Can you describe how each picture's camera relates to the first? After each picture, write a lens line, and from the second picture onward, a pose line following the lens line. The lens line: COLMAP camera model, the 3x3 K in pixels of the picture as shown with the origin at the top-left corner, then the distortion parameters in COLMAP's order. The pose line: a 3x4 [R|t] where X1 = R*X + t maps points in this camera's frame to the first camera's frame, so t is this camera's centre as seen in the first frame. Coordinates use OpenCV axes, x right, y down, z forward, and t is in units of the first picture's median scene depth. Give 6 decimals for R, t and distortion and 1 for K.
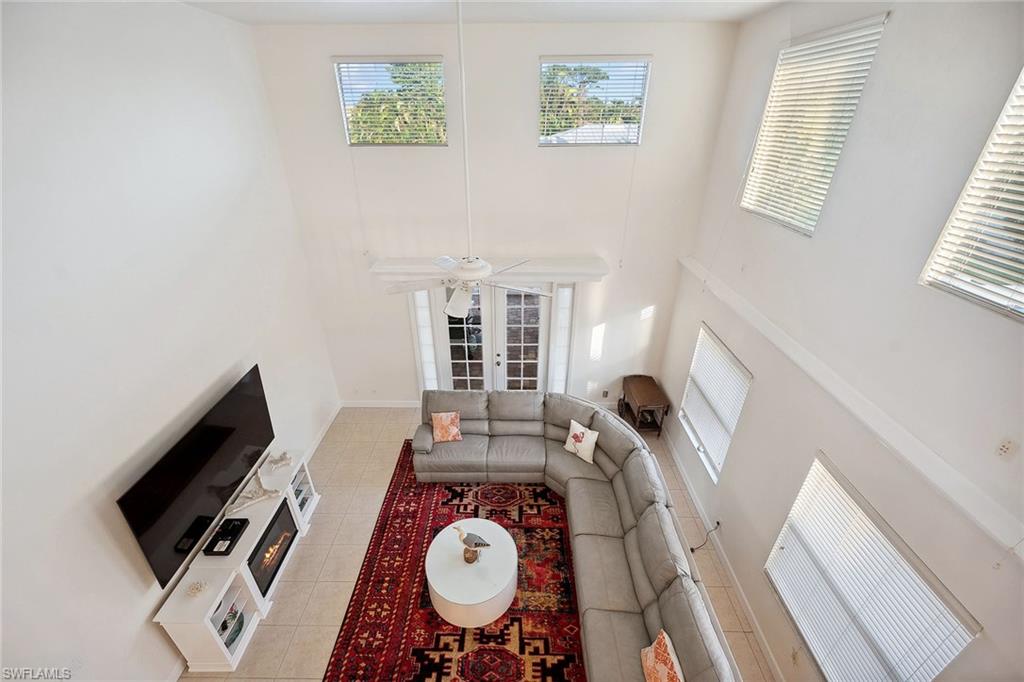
lens RADIAL K [[413.5, 0, 501.8], [0, 413.5, 339.3], [0, 0, 1]] dist [0.002629, -0.000155]
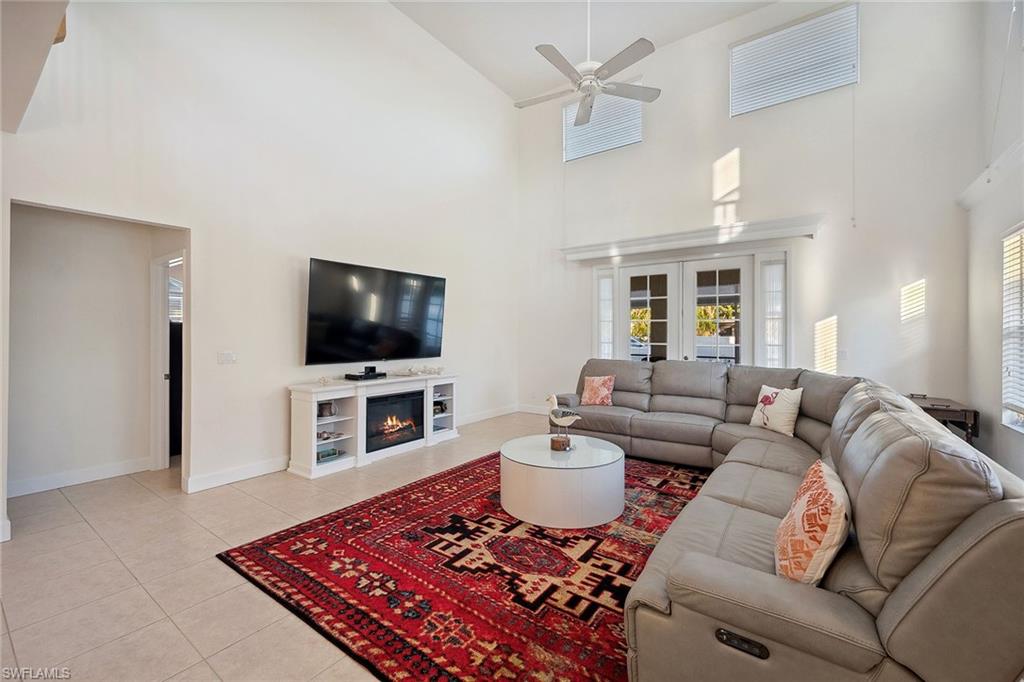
lens RADIAL K [[413.5, 0, 516.9], [0, 413.5, 336.3], [0, 0, 1]] dist [0.002629, -0.000155]
pose [[0.828207, 0.007616, -0.560371, 0.276774], [-0.269024, 0.882570, -0.385612, 0.645925], [0.491630, 0.470120, 0.732999, 0.305695]]
